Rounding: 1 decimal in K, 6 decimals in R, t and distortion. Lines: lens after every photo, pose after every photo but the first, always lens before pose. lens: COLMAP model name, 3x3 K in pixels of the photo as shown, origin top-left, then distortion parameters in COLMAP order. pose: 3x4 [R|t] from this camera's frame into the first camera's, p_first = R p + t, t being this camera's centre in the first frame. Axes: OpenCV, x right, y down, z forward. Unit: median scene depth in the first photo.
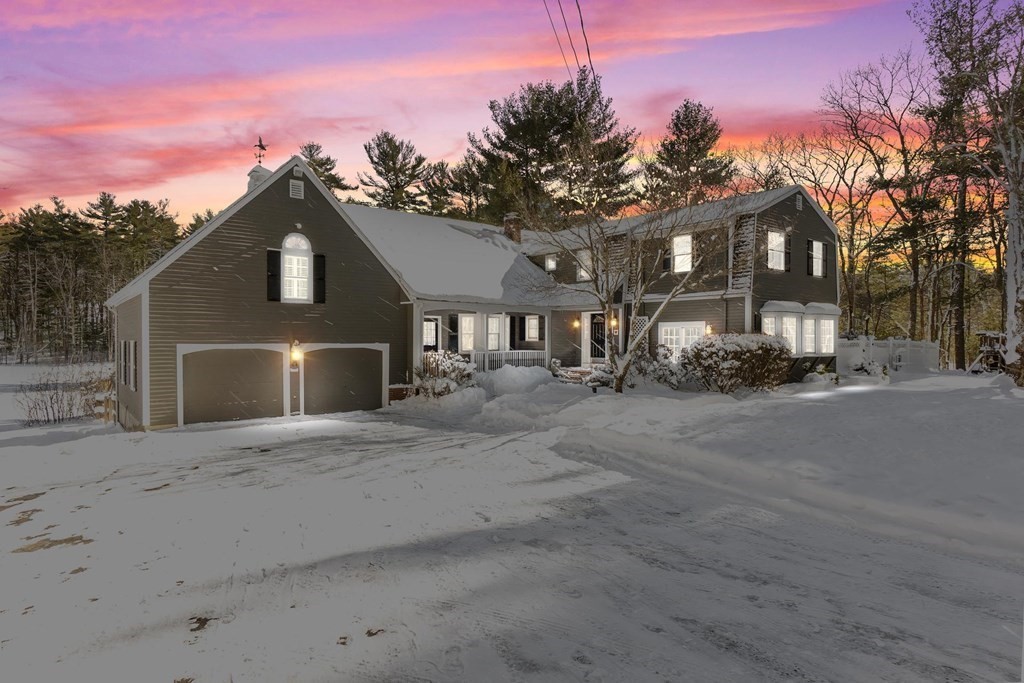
lens RADIAL K [[558.7, 0, 498.8], [0, 558.7, 343.3], [0, 0, 1]] dist [-0.005734, 0.004874]
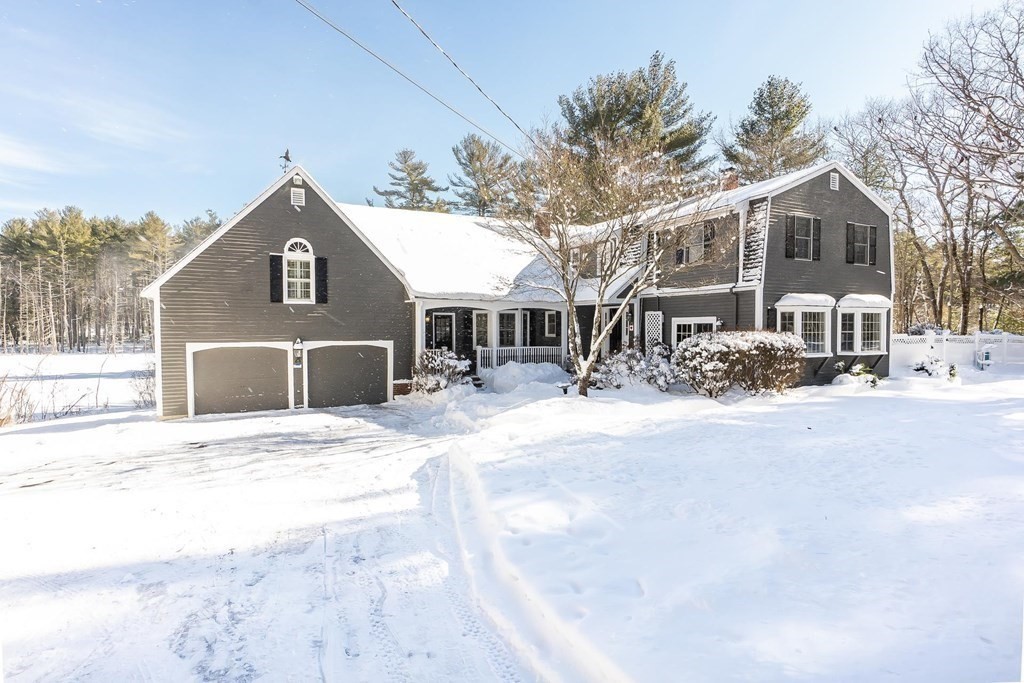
lens RADIAL K [[532.4, 0, 505.6], [0, 532.4, 343.9], [0, 0, 1]] dist [-0.000615, 0.004182]
pose [[0.981285, 0.002218, -0.192549, 0.078870], [0.001892, 0.999774, 0.021159, -0.005654], [0.192553, -0.021127, 0.981059, 0.026176]]
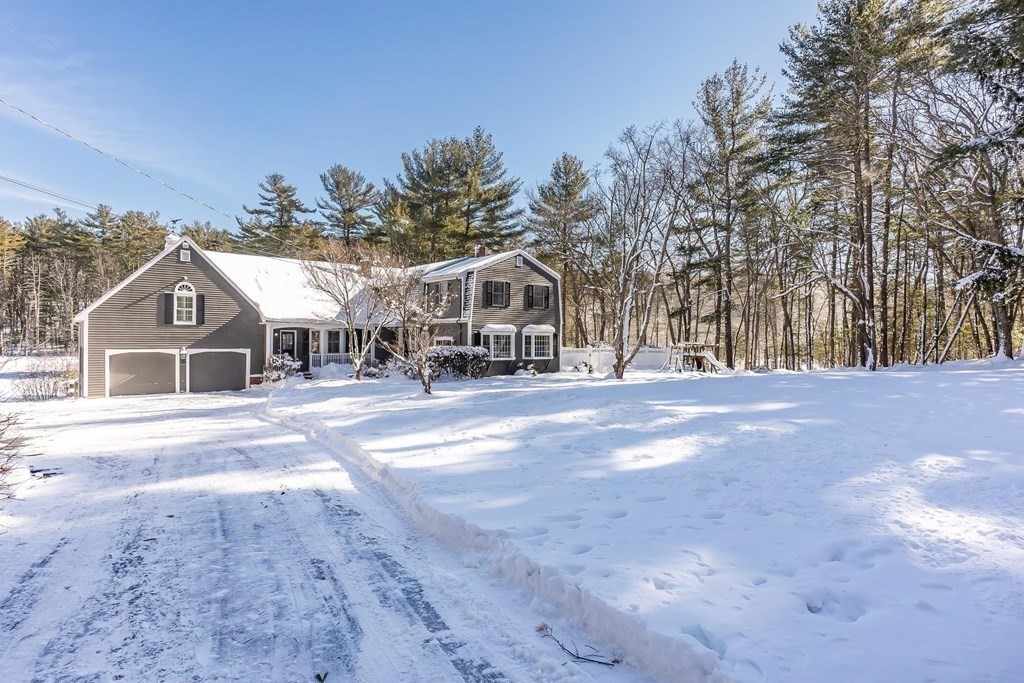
lens RADIAL K [[532.4, 0, 504.3], [0, 532.4, 338.6], [0, 0, 1]] dist [-0.000615, 0.004182]
pose [[0.999755, 0.010053, 0.019743, 0.195662], [-0.010014, 0.999948, -0.002069, -0.013027], [-0.019763, 0.001871, 0.999803, -0.210137]]
